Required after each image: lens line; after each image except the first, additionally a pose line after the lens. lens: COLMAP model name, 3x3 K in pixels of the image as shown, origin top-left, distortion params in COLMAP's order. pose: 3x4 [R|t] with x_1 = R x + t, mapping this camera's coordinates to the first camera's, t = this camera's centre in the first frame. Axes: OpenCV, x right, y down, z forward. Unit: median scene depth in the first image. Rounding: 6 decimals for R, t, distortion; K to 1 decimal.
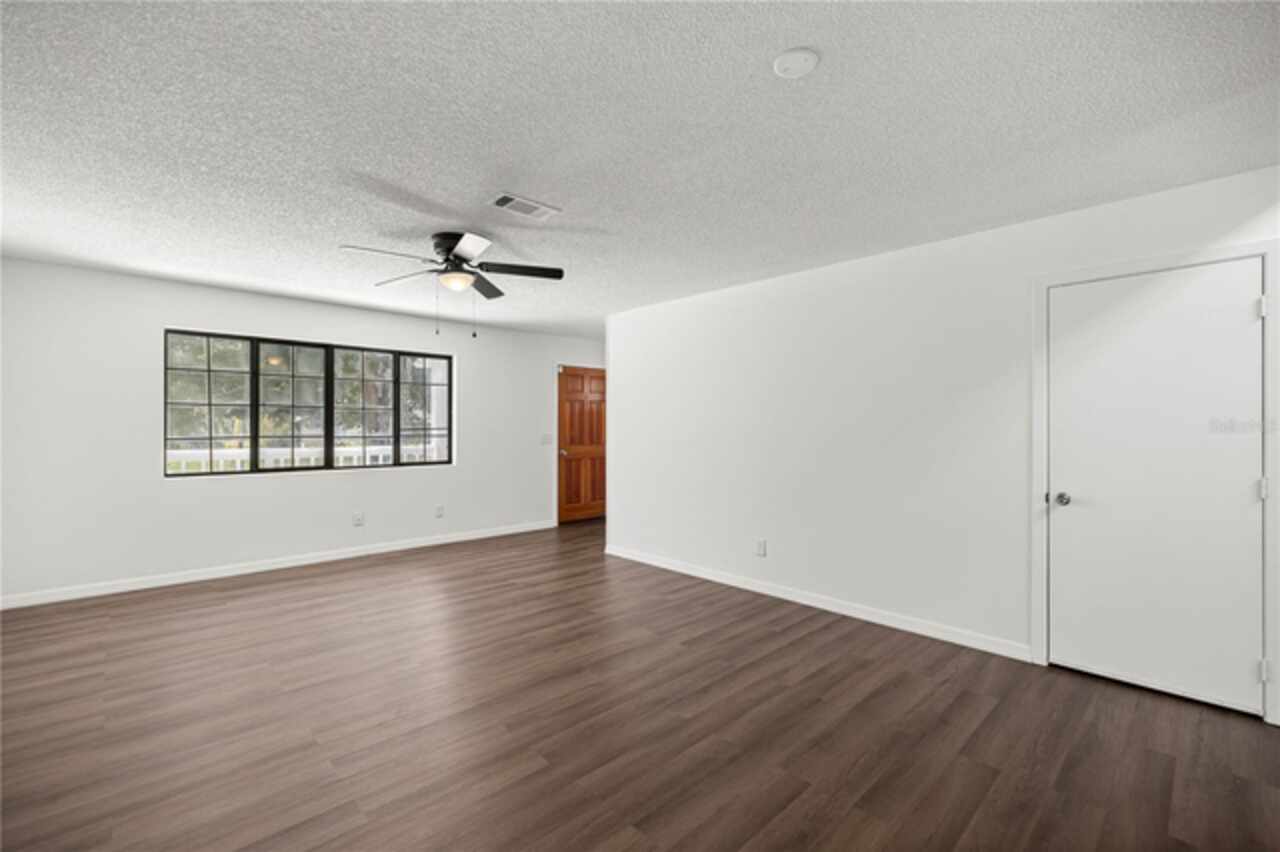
lens RADIAL K [[543.4, 0, 639.9], [0, 543.4, 426.5], [0, 0, 1]] dist [-0.001785, -0.000005]
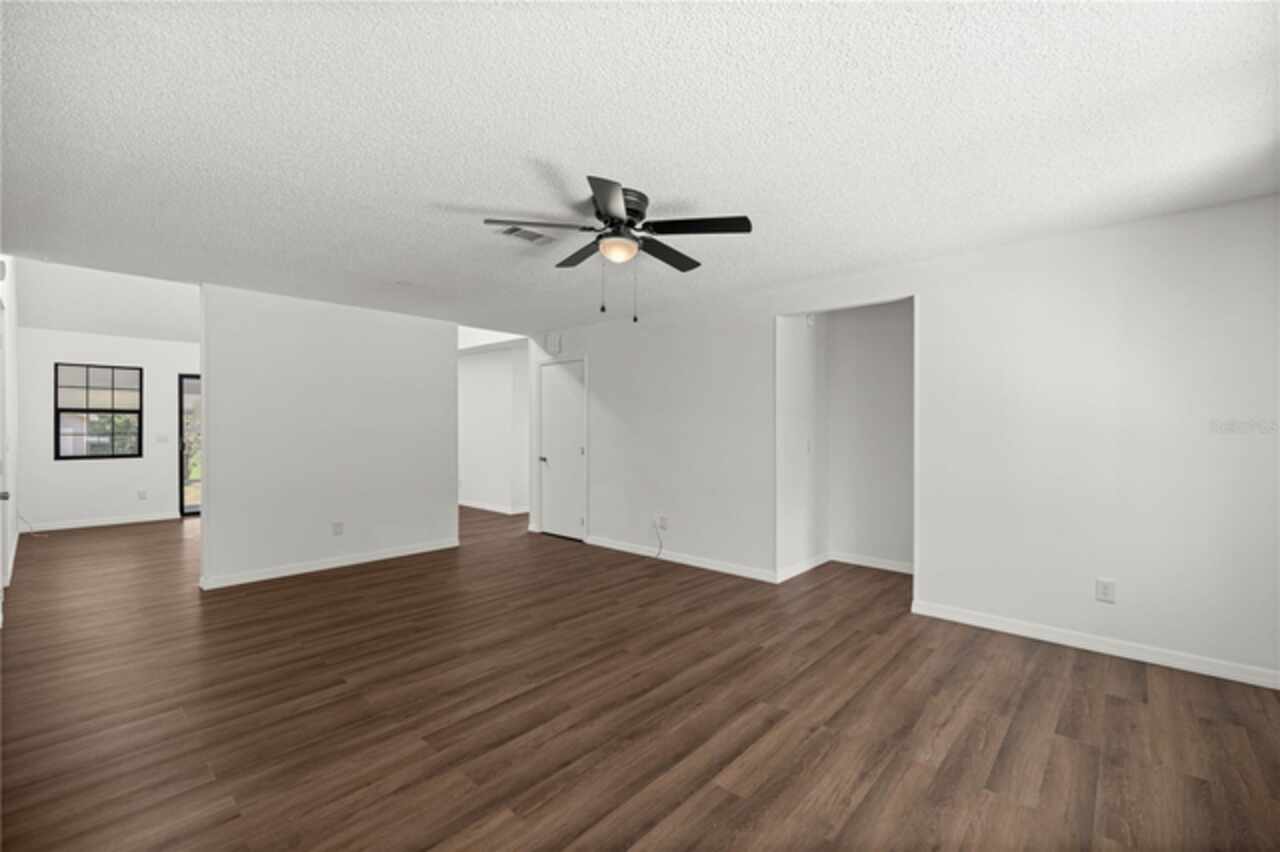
lens RADIAL K [[543.4, 0, 634.6], [0, 543.4, 427.5], [0, 0, 1]] dist [-0.001785, -0.000005]
pose [[-0.997990, -0.007578, -0.062922, -0.313235], [-0.007846, 0.999961, 0.004021, -0.006009], [0.062889, 0.004507, -0.998010, 1.829667]]
